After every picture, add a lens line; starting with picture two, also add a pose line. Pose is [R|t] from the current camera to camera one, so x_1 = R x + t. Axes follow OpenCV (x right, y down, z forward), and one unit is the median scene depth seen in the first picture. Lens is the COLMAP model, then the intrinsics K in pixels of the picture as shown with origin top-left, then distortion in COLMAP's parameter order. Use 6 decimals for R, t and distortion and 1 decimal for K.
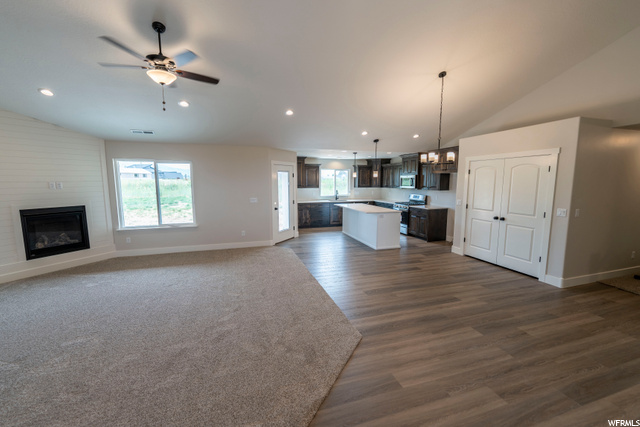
lens RADIAL K [[264.5, 0, 323.3], [0, 264.5, 212.9], [0, 0, 1]] dist [0.002749, -0.001586]
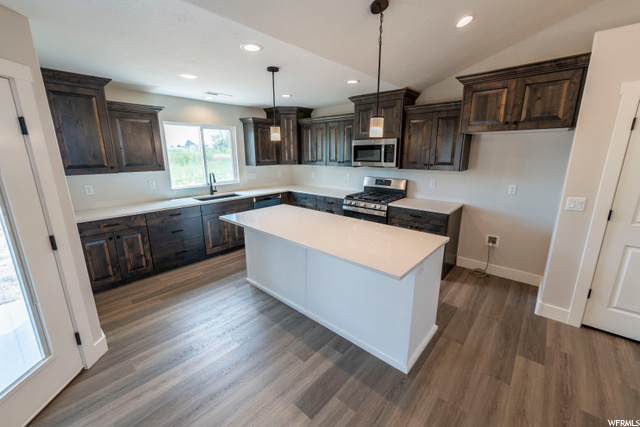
lens RADIAL K [[264.5, 0, 322.6], [0, 264.5, 215.0], [0, 0, 1]] dist [0.002749, -0.001586]
pose [[0.866233, -0.119999, 0.485015, -0.011331], [0.065576, 0.989639, 0.127730, -0.062535], [-0.495318, -0.078839, 0.865127, 0.530053]]
